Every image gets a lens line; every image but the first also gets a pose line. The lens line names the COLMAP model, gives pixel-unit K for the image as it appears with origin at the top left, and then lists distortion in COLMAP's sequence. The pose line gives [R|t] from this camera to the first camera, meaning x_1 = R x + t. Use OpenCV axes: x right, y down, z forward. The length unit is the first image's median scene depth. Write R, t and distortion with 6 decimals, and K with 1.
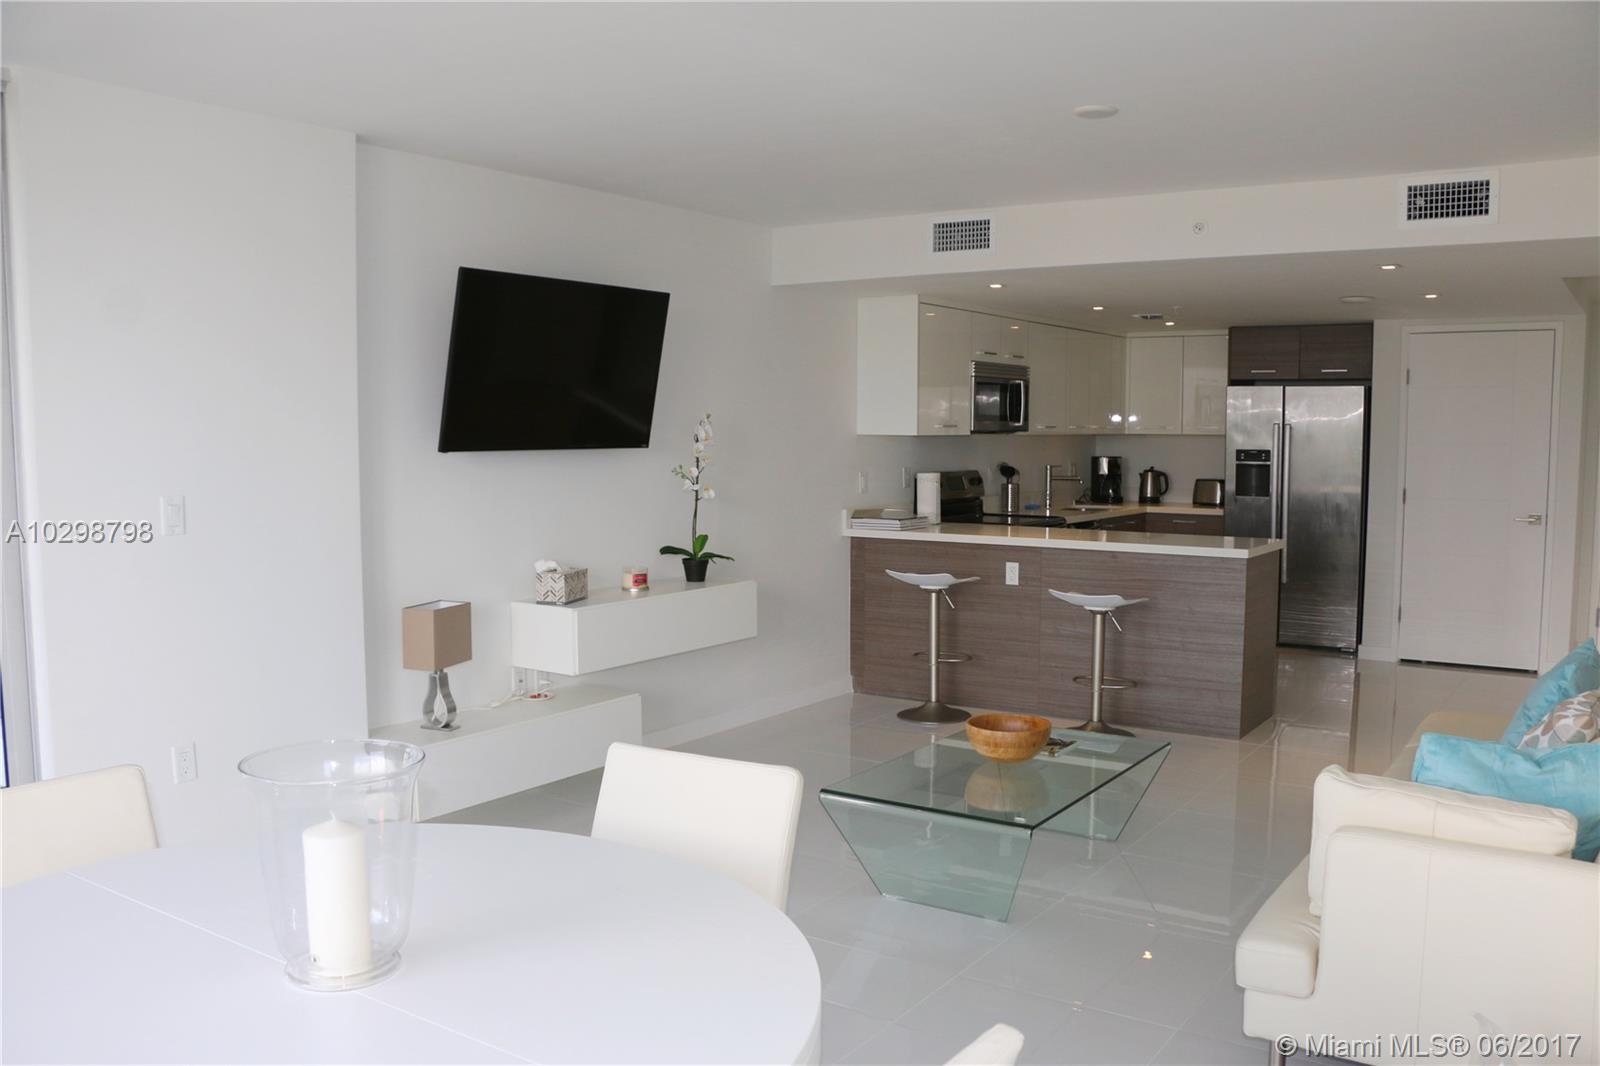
lens RADIAL K [[1315.2, 0, 791.7], [0, 1315.2, 538.6], [0, 0, 1]] dist [-0.179173, 0.149160]
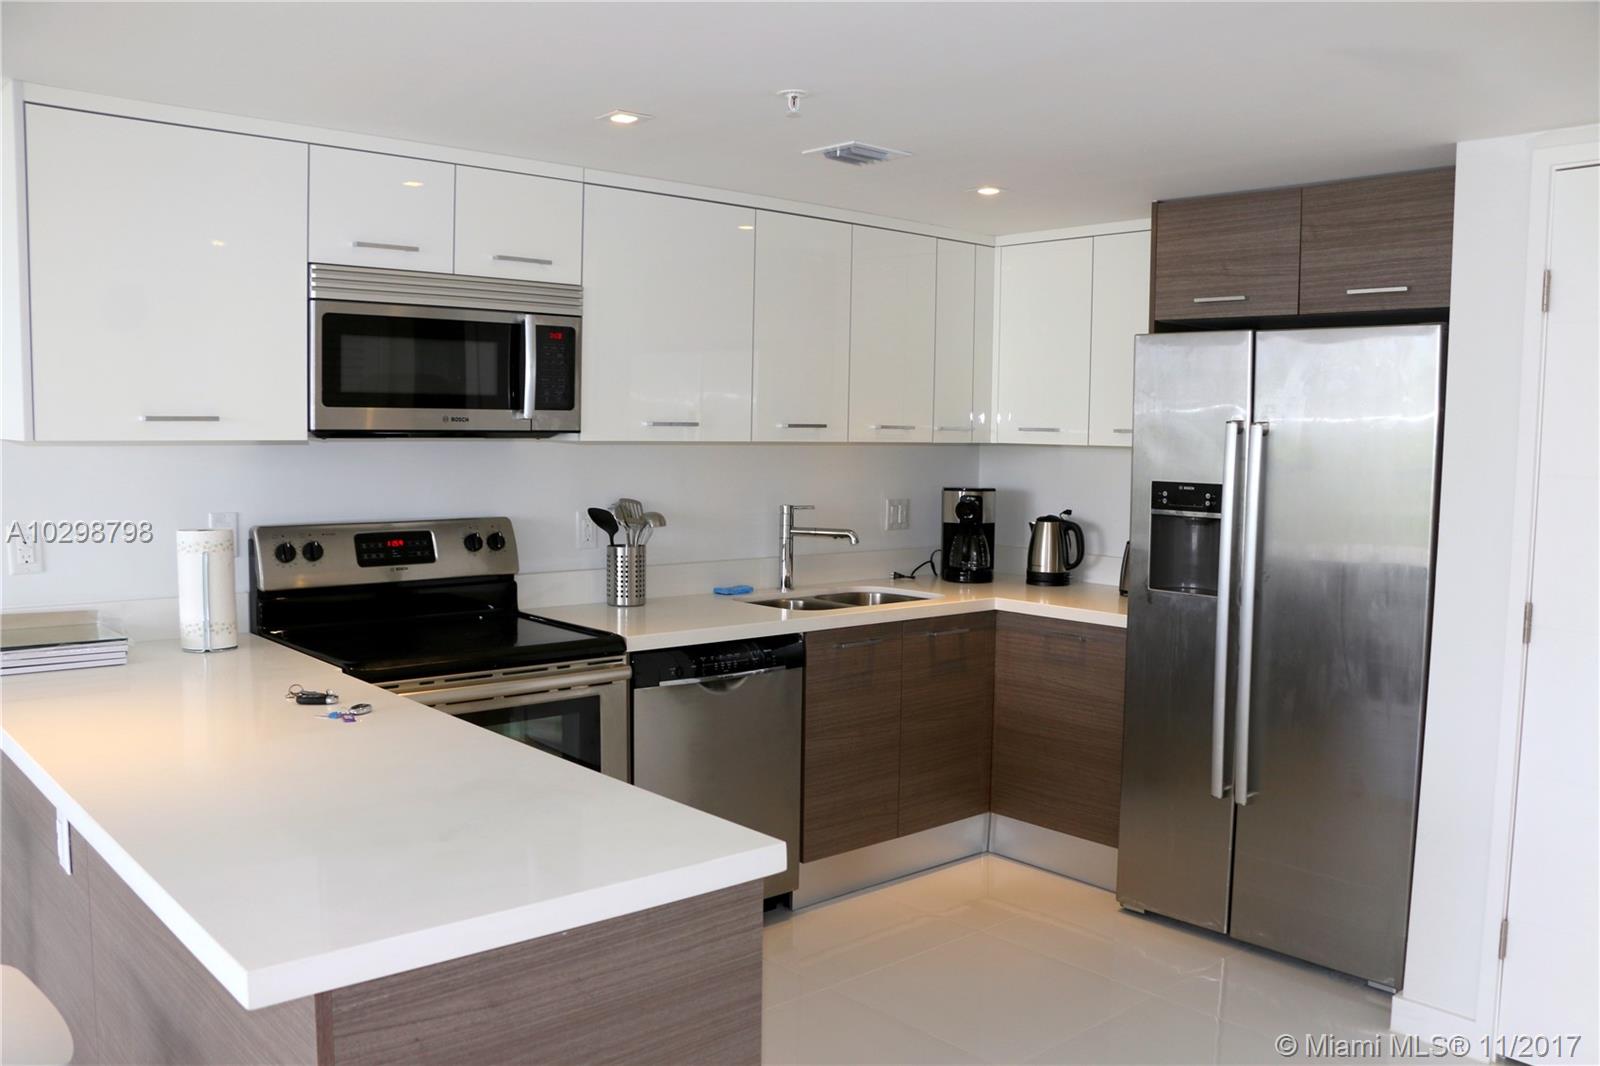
lens RADIAL K [[1315.2, 0, 801.8], [0, 1315.2, 542.6], [0, 0, 1]] dist [-0.179173, 0.149160]
pose [[0.972446, 0.034076, -0.230623, 0.411453], [-0.034401, 0.999405, 0.002613, -0.056898], [0.230575, 0.005392, 0.973040, 0.683720]]
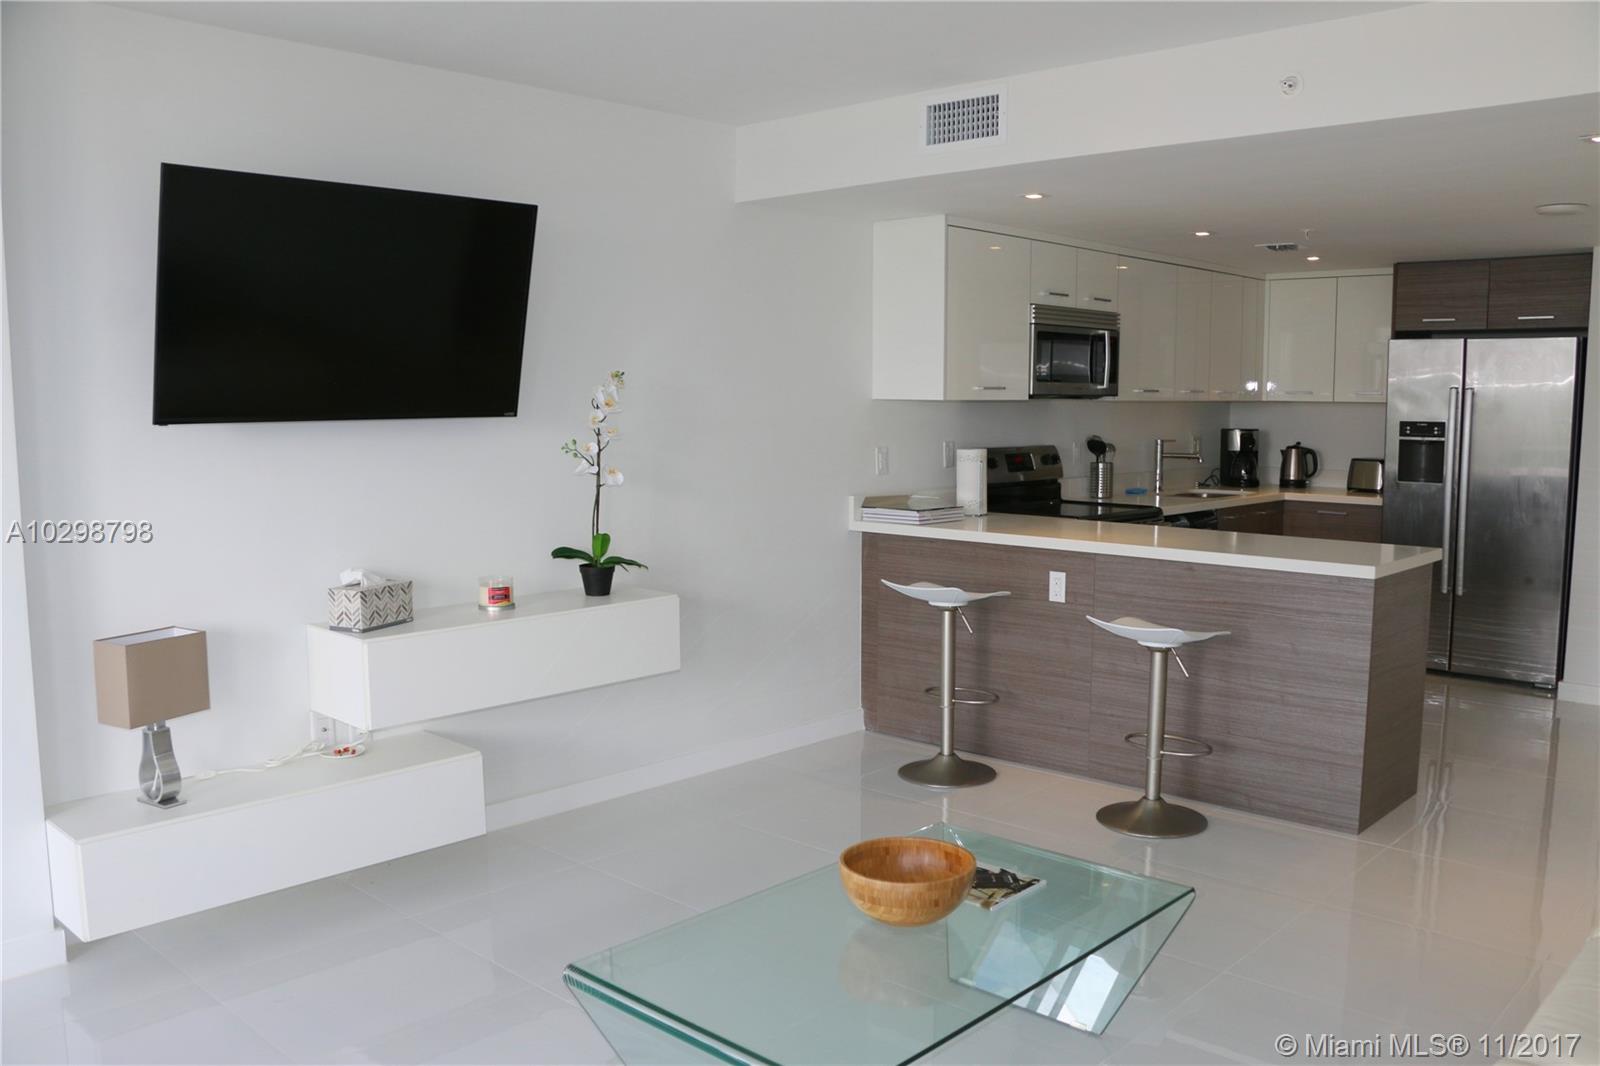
lens RADIAL K [[1315.2, 0, 792.7], [0, 1315.2, 544.2], [0, 0, 1]] dist [-0.179173, 0.149160]
pose [[0.988433, 0.016859, -0.150716, 0.124560], [-0.012487, 0.999475, 0.029903, -0.016826], [0.151141, -0.027675, 0.988125, 0.233850]]
